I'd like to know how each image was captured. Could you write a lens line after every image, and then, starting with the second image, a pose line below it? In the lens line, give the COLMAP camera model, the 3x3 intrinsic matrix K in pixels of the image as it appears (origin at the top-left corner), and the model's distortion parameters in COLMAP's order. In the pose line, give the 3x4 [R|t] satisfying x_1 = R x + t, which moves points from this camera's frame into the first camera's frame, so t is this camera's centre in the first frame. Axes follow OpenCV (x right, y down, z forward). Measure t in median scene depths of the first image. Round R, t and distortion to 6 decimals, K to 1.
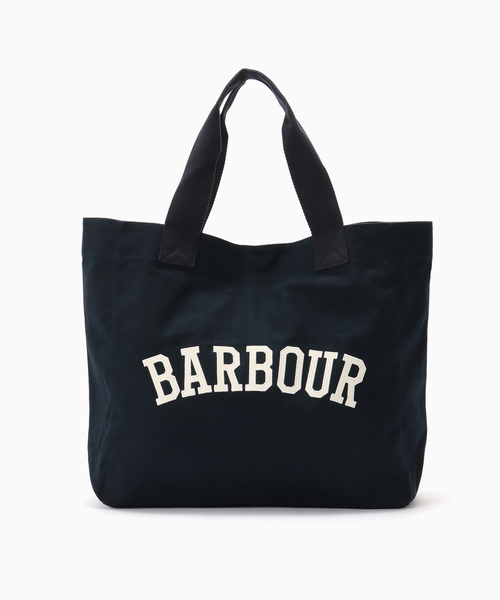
lens RADIAL K [[973.6, 0, 250.0], [0, 973.6, 300.0], [0, 0, 1]] dist [-0.019216, -0.010084]
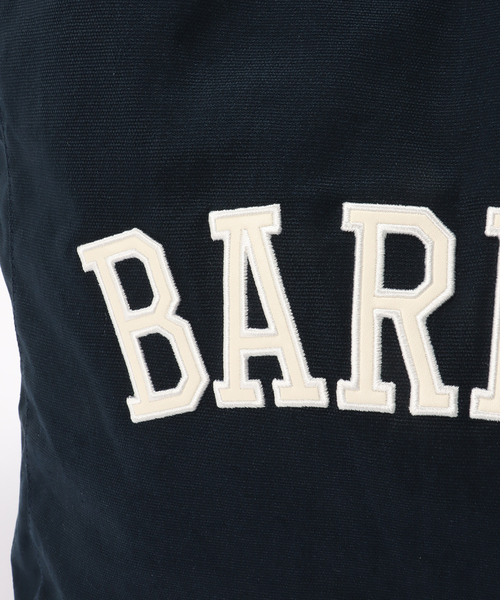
lens RADIAL K [[1083.3, 0, 250.0], [0, 1083.3, 300.0], [0, 0, 1]] dist [-0.045667, -0.076100]
pose [[0.961039, 0.050512, -0.271757, 0.012342], [0.030768, 0.957502, 0.286780, -0.005378], [0.274694, -0.283968, 0.918643, 0.757047]]
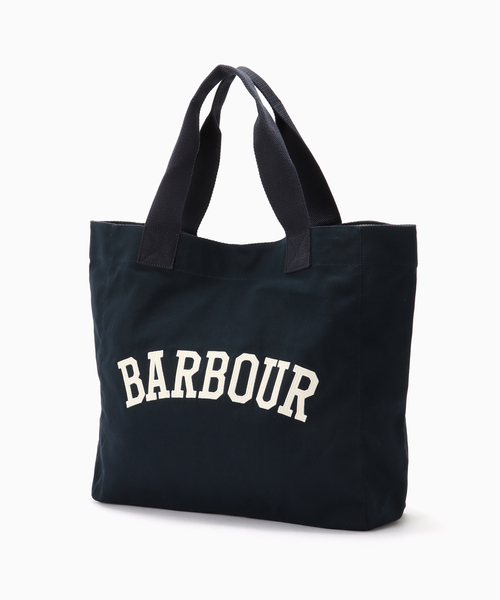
lens RADIAL K [[973.6, 0, 250.0], [0, 973.6, 300.0], [0, 0, 1]] dist [-0.019216, -0.010084]
pose [[0.924761, 0.011268, -0.380382, 0.406278], [-0.004246, 0.999805, 0.019295, -0.023097], [0.380526, -0.016228, 0.924628, 0.121997]]
